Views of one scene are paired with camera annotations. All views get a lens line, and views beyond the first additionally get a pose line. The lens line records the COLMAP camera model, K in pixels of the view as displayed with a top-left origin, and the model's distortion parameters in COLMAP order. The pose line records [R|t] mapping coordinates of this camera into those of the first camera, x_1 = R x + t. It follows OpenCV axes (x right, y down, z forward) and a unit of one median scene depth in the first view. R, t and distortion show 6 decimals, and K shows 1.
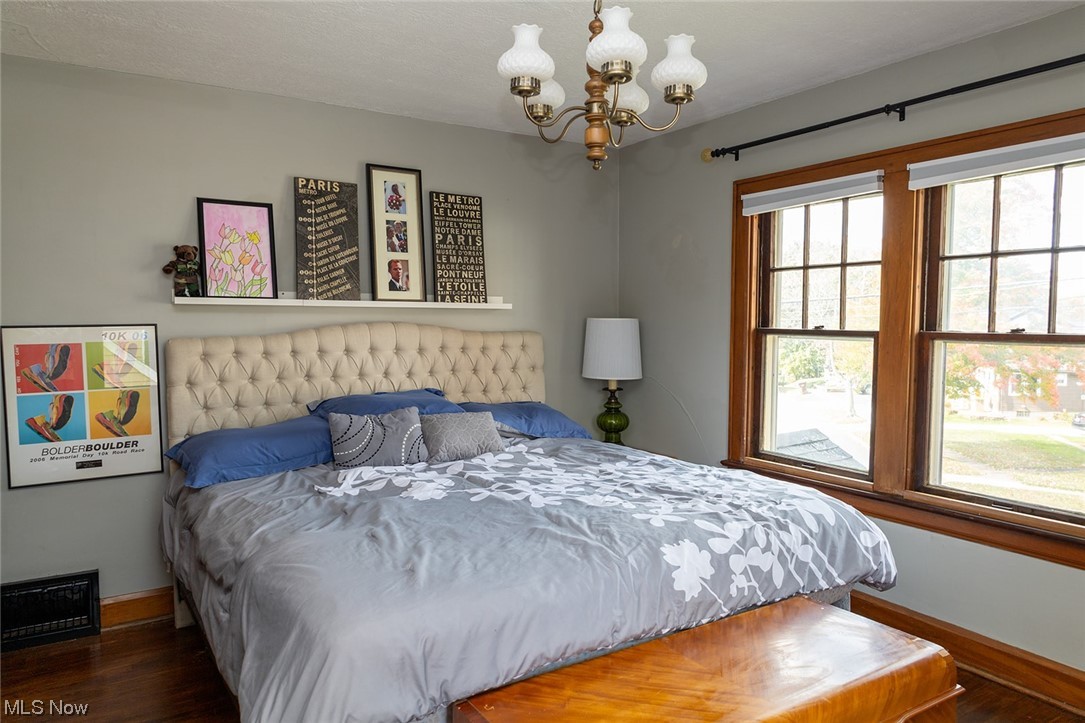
lens RADIAL K [[729.5, 0, 554.6], [0, 729.5, 358.5], [0, 0, 1]] dist [0.006807, 0.005175]
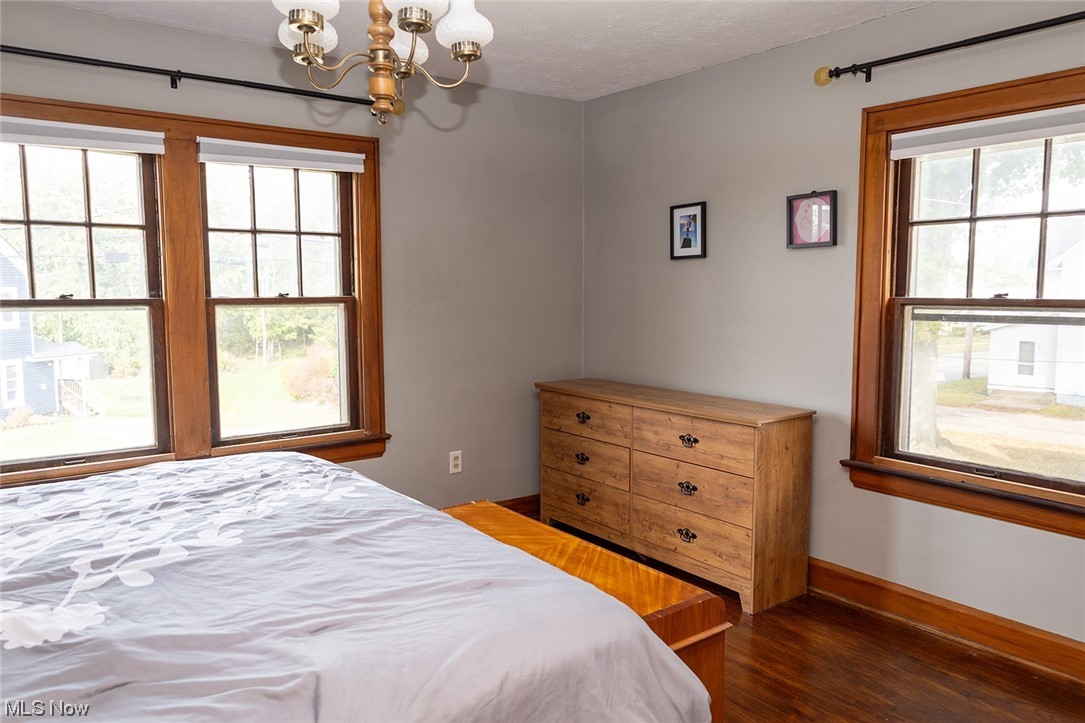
lens RADIAL K [[729.5, 0, 554.6], [0, 729.5, 358.5], [0, 0, 1]] dist [0.006807, 0.005175]
pose [[-0.060540, -0.099580, 0.993186, -0.727586], [0.058953, 0.992918, 0.103147, -0.035931], [-0.996423, 0.064796, -0.054240, 0.685422]]
